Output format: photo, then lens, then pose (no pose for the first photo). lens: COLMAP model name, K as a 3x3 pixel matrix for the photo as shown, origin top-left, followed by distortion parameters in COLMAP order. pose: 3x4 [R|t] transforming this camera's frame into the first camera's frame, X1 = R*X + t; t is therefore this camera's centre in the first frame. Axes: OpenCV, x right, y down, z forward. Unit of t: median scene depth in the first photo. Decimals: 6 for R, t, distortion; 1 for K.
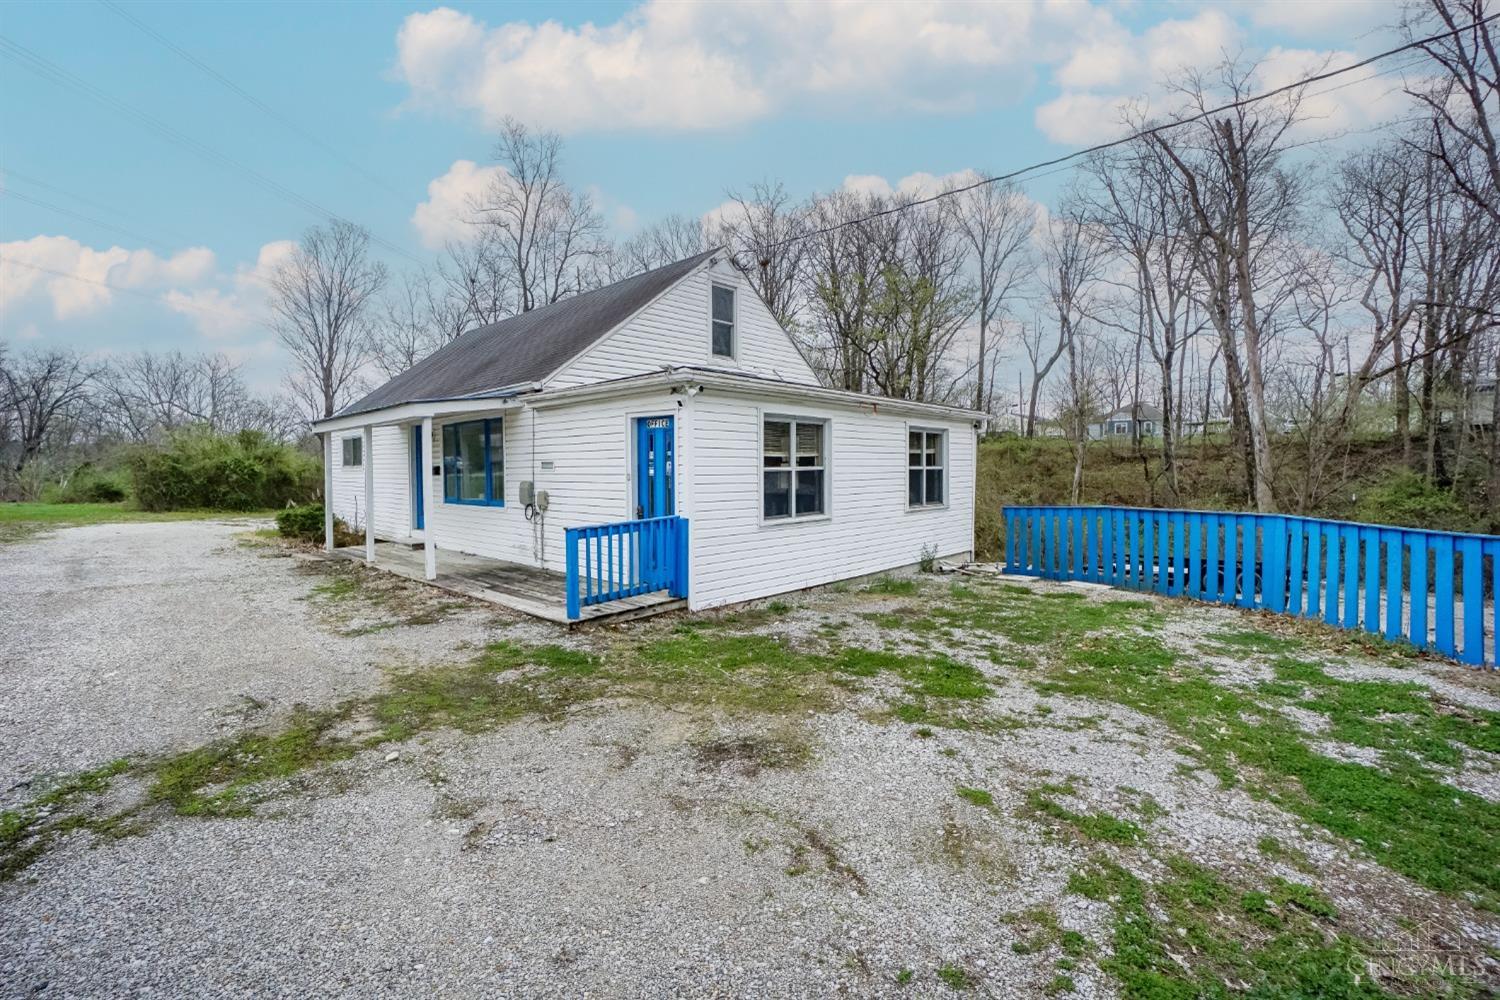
lens RADIAL K [[677.0, 0, 739.5], [0, 677.0, 482.7], [0, 0, 1]] dist [-0.069107, 0.026560]
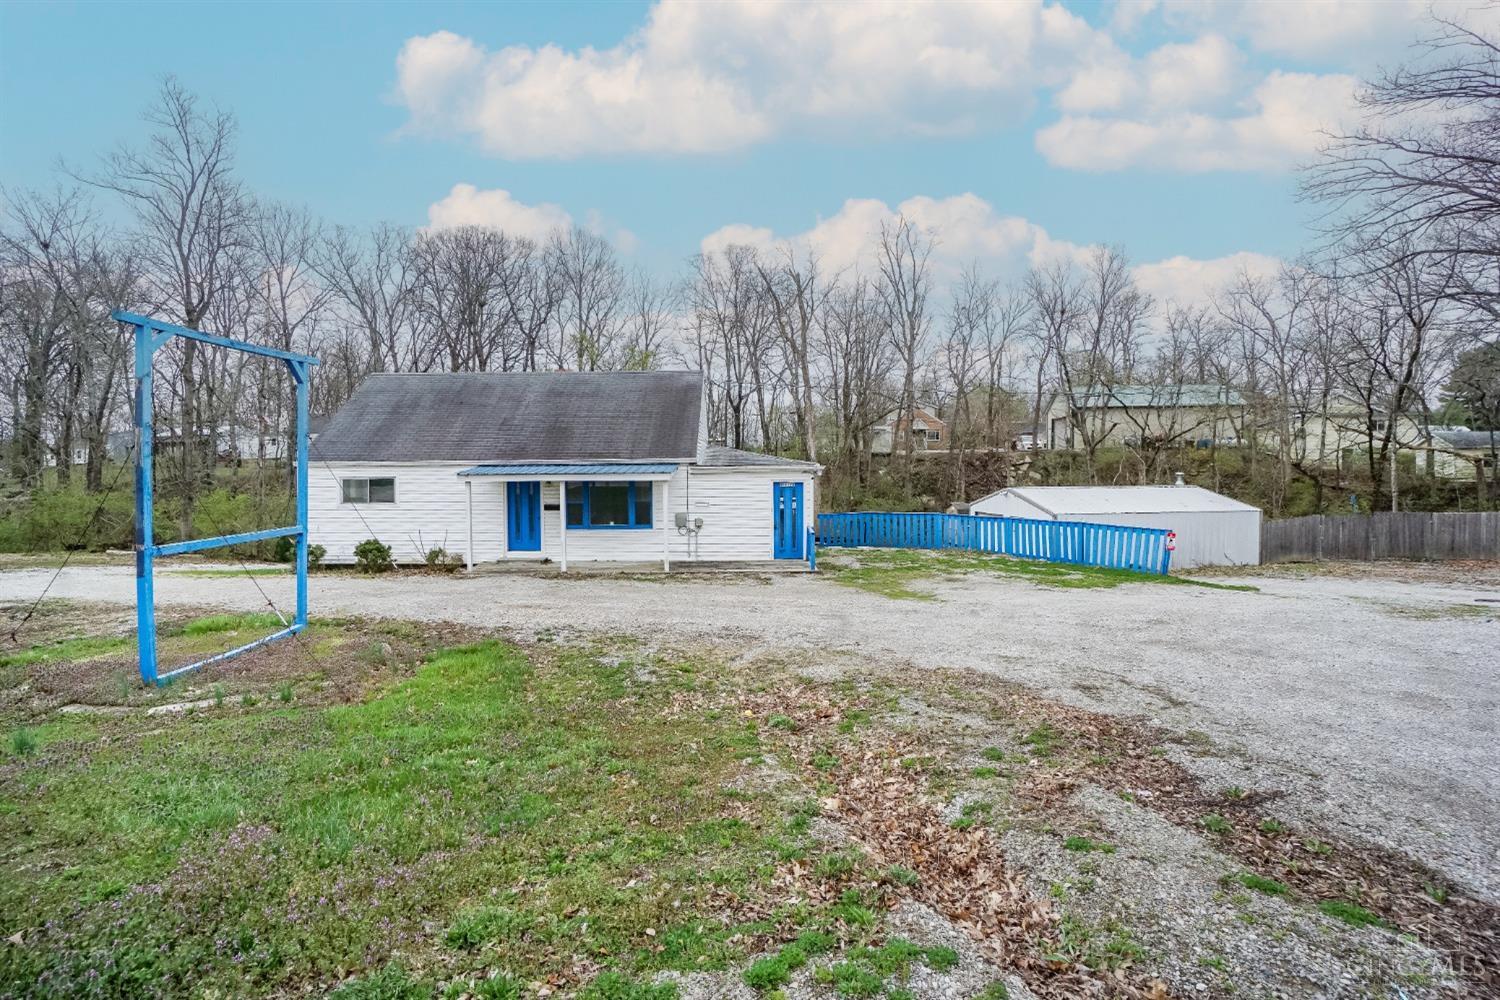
lens RADIAL K [[677.0, 0, 739.5], [0, 677.0, 482.7], [0, 0, 1]] dist [-0.069107, 0.026560]
pose [[0.704633, 0.002191, 0.709568, -1.398398], [0.015792, 0.999699, -0.018769, -0.043730], [-0.709396, 0.024431, 0.704387, -0.351681]]
